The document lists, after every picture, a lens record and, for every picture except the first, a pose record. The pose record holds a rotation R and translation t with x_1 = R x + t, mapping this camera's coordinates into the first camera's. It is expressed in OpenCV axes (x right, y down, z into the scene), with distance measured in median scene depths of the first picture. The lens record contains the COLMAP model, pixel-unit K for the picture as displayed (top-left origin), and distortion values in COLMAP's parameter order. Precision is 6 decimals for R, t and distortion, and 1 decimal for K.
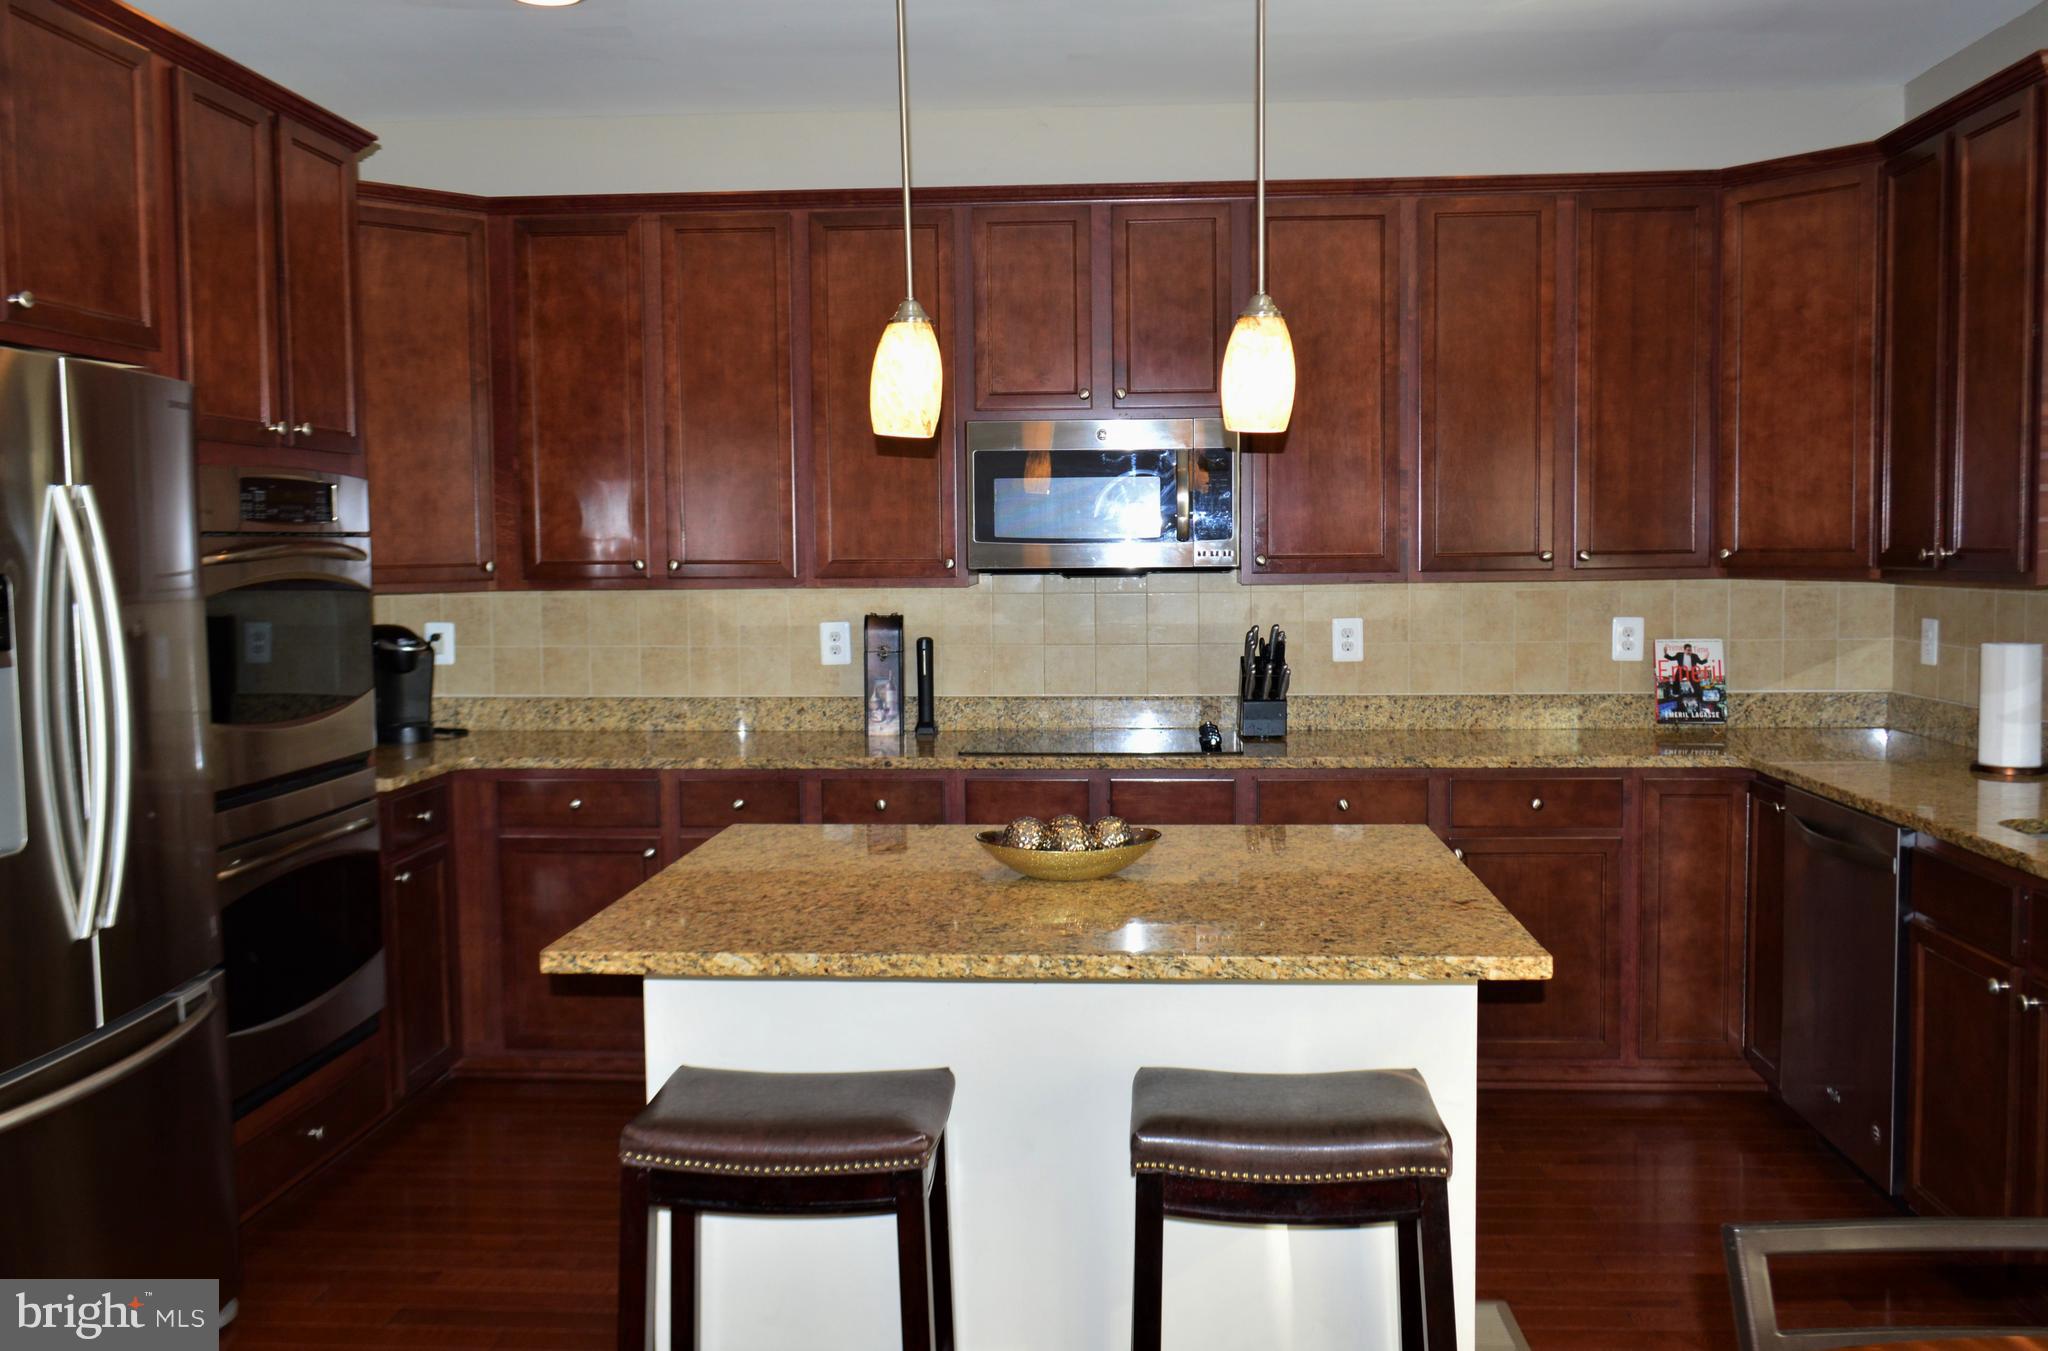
lens RADIAL K [[1670.3, 0, 1034.1], [0, 1670.3, 641.5], [0, 0, 1]] dist [0.004269, 0.004273]
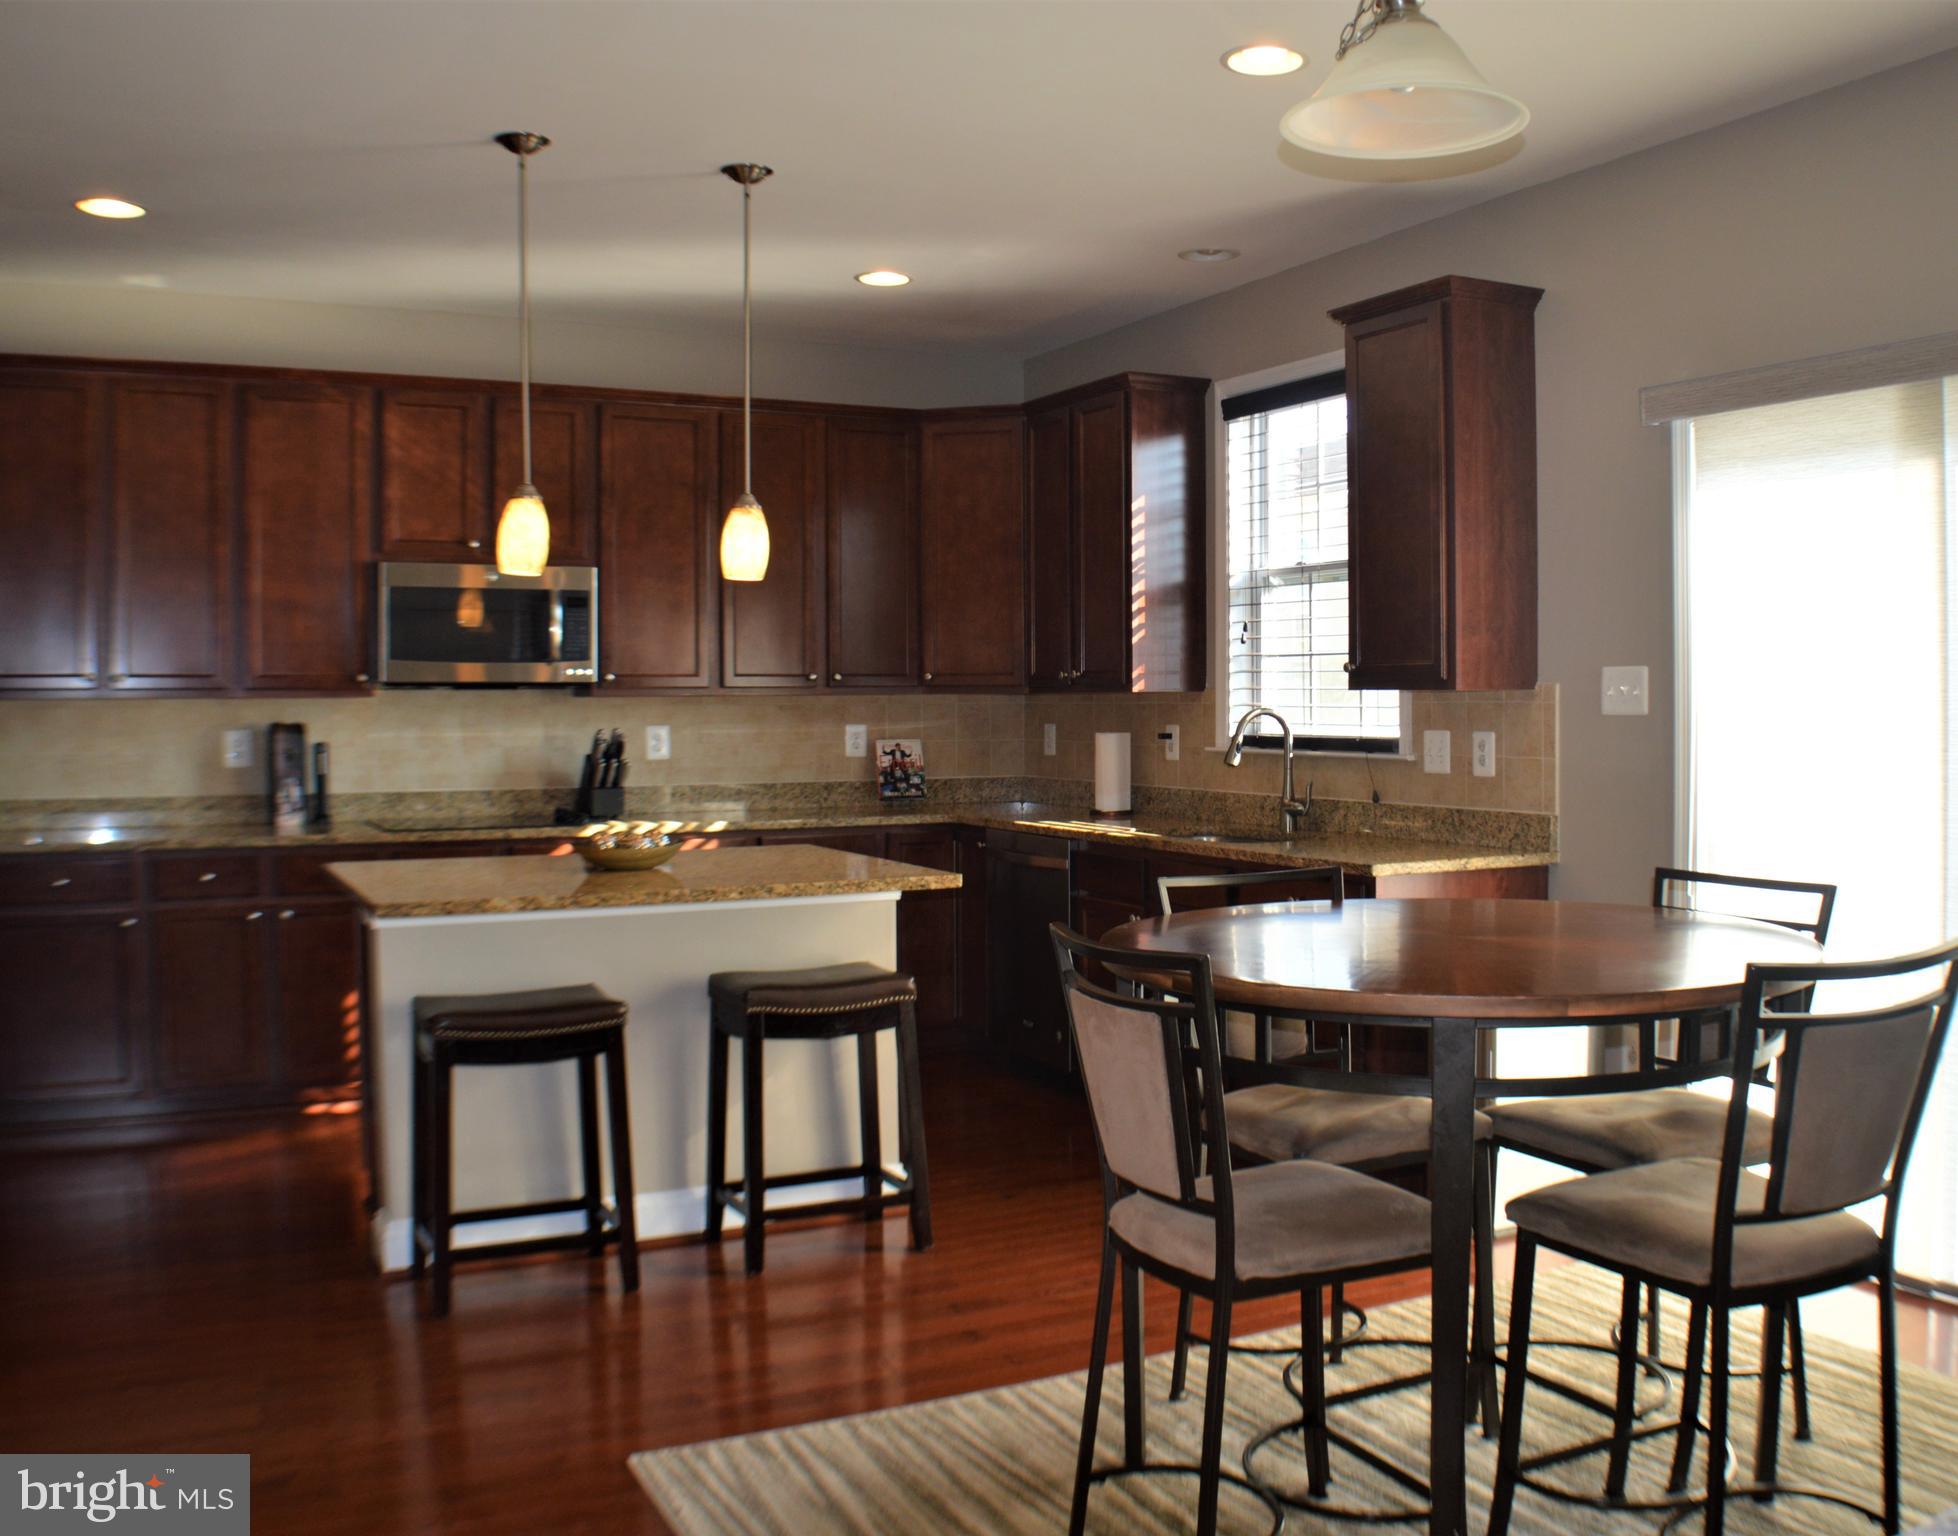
lens RADIAL K [[1789.2, 0, 979.0], [0, 1789.2, 768.0], [0, 0, 1]] dist [-0.153259, -0.002674]
pose [[0.865519, -0.010504, 0.500766, -0.302278], [0.021378, 0.999644, -0.015981, 0.048632], [-0.500420, 0.024537, 0.865435, -0.324849]]
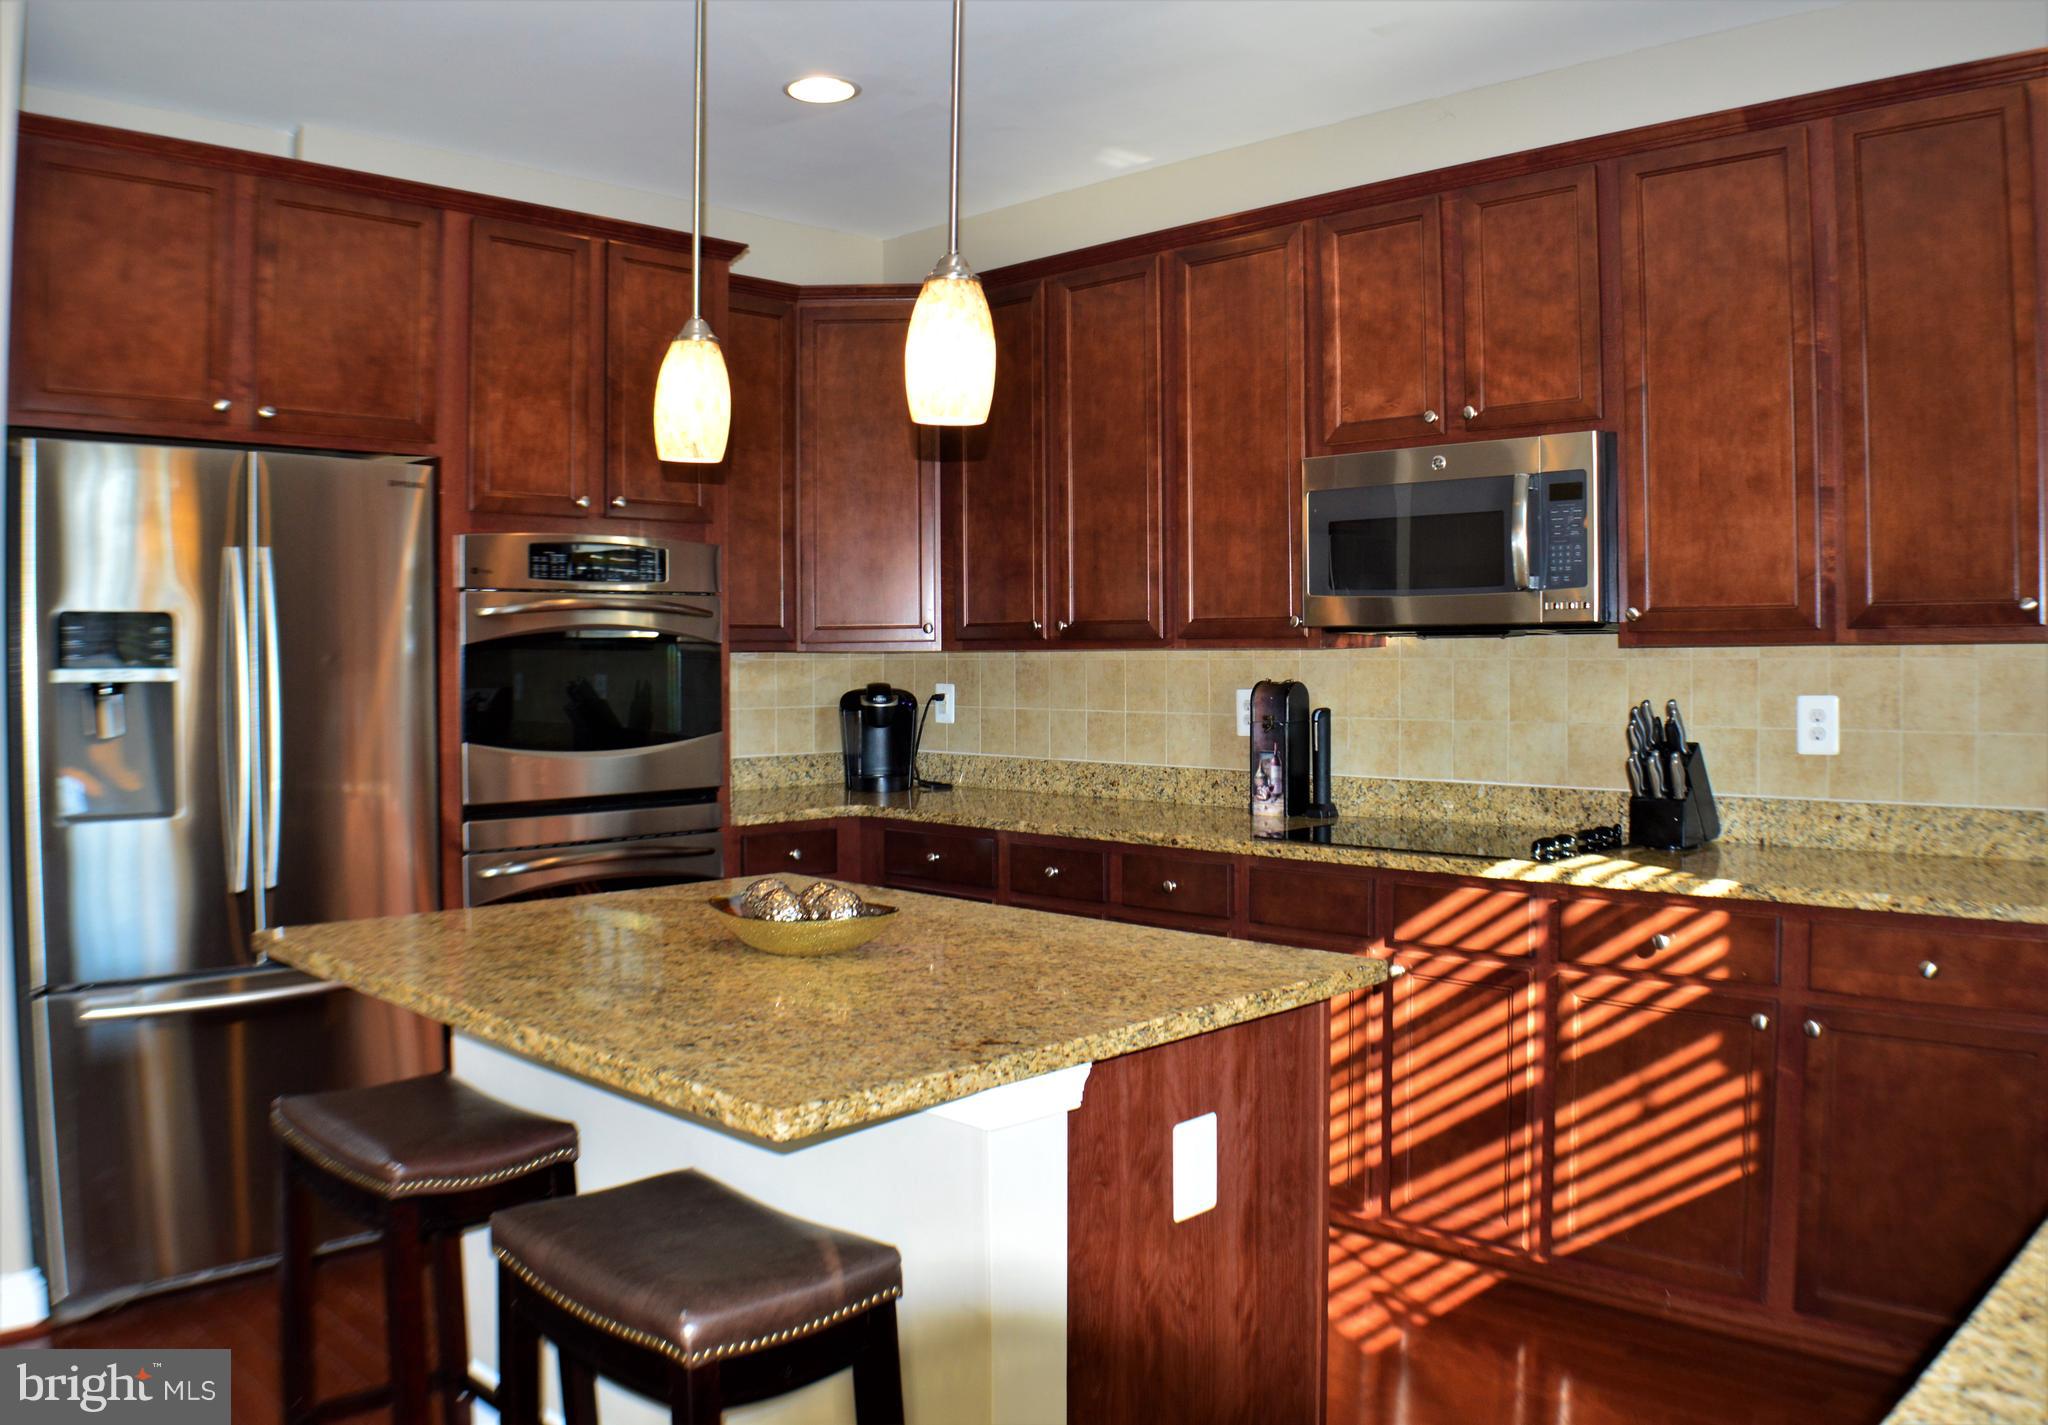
lens RADIAL K [[1647.2, 0, 1024.2], [0, 1647.2, 667.1], [0, 0, 1]] dist [-0.129611, 0.012787]
pose [[0.758794, 0.009490, -0.651261, 0.404532], [-0.038220, 0.998820, -0.029977, 0.008487], [0.650208, 0.047638, 0.758261, 0.258485]]
